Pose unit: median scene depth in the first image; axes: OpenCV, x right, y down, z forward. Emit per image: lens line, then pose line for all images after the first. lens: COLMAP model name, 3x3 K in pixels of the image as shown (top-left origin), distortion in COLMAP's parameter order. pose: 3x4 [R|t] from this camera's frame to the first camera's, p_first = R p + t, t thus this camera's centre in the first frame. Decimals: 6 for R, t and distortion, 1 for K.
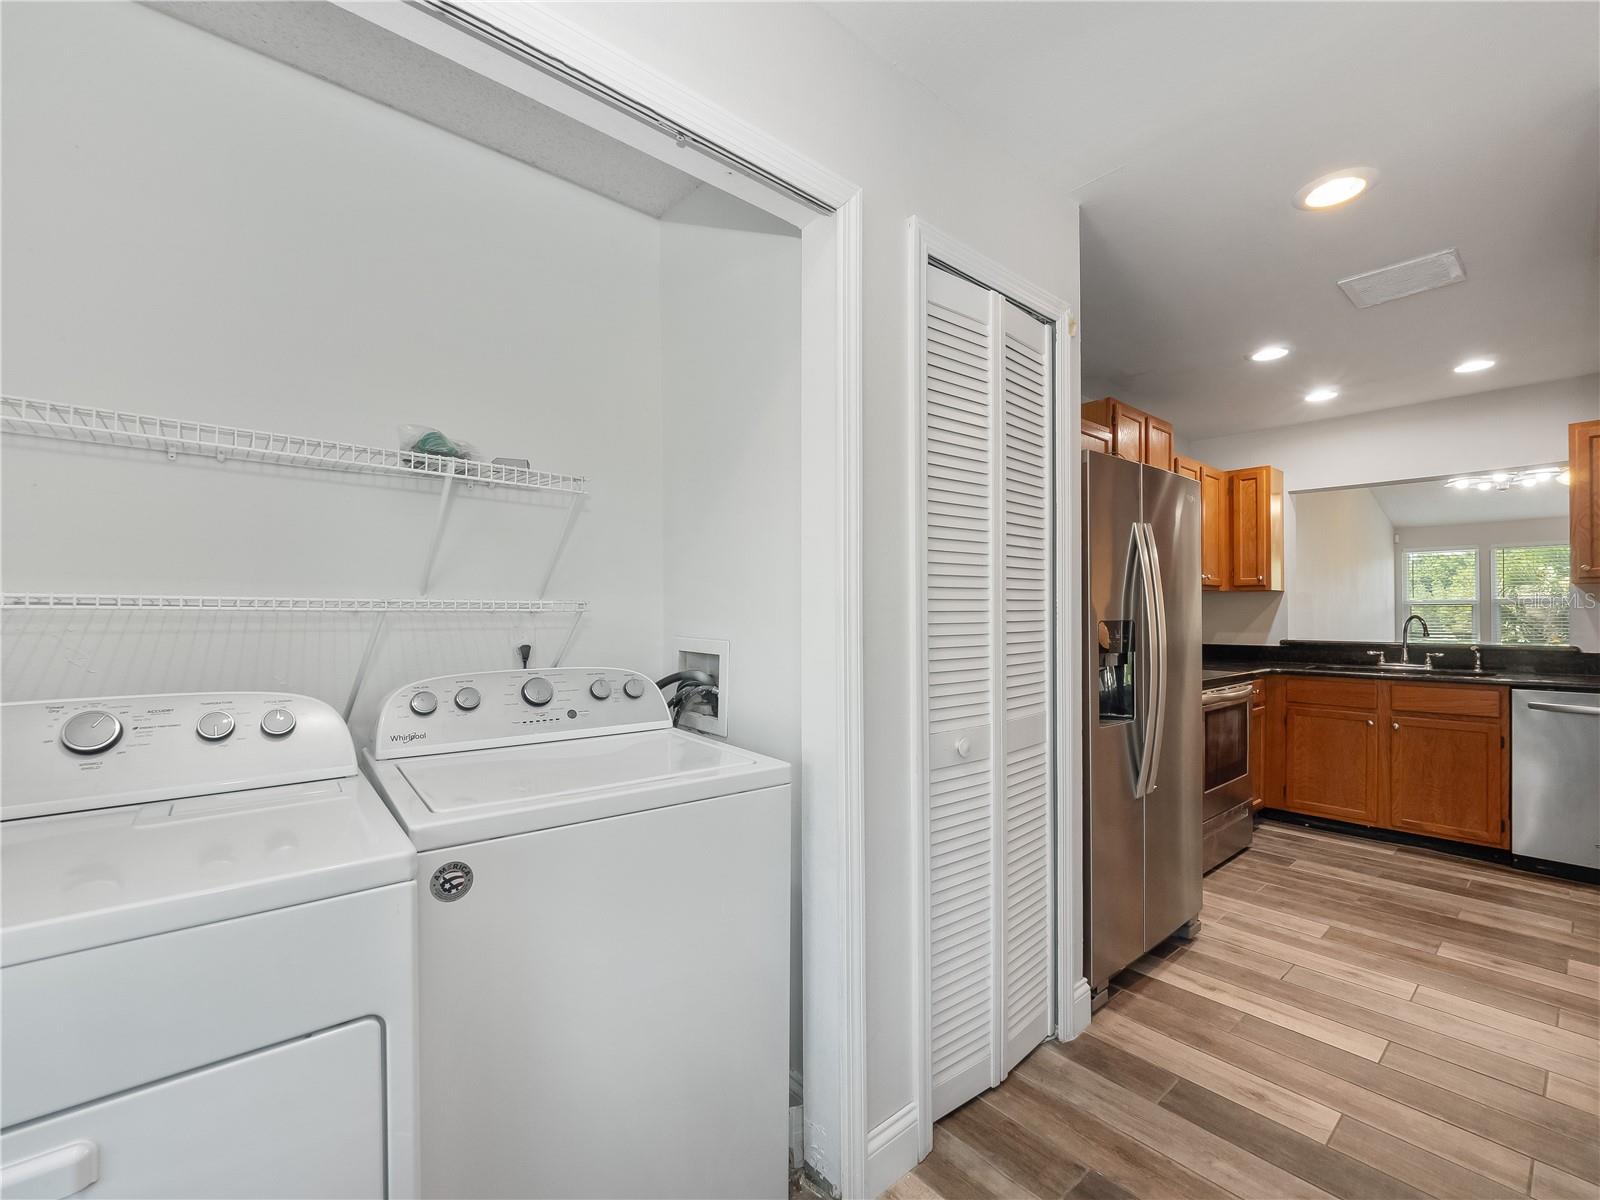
lens RADIAL K [[683.9, 0, 798.1], [0, 683.9, 614.4], [0, 0, 1]] dist [-0.008028, 0.001035]
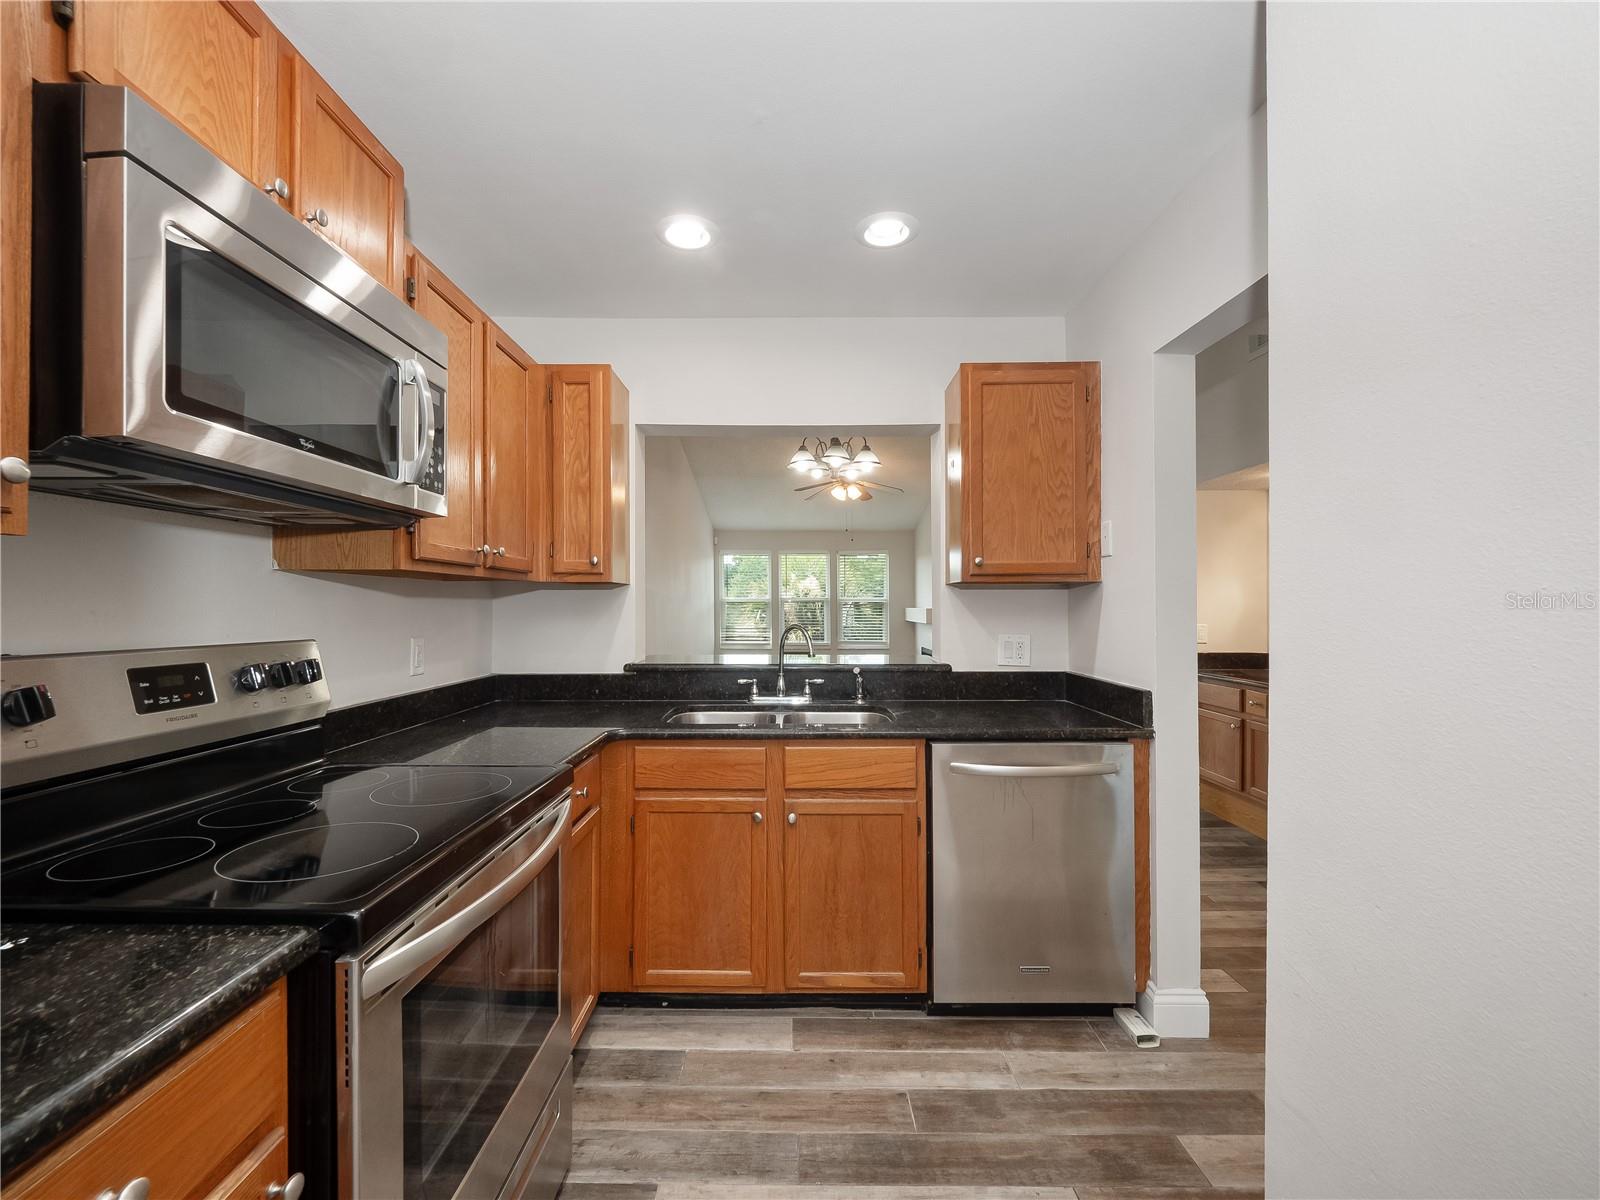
lens RADIAL K [[683.9, 0, 796.3], [0, 683.9, 606.6], [0, 0, 1]] dist [-0.008028, 0.001035]
pose [[0.647177, 0.004414, 0.762327, 0.403840], [-0.002618, 0.999990, -0.003568, -0.013748], [-0.762335, 0.000313, 0.647182, 0.575294]]
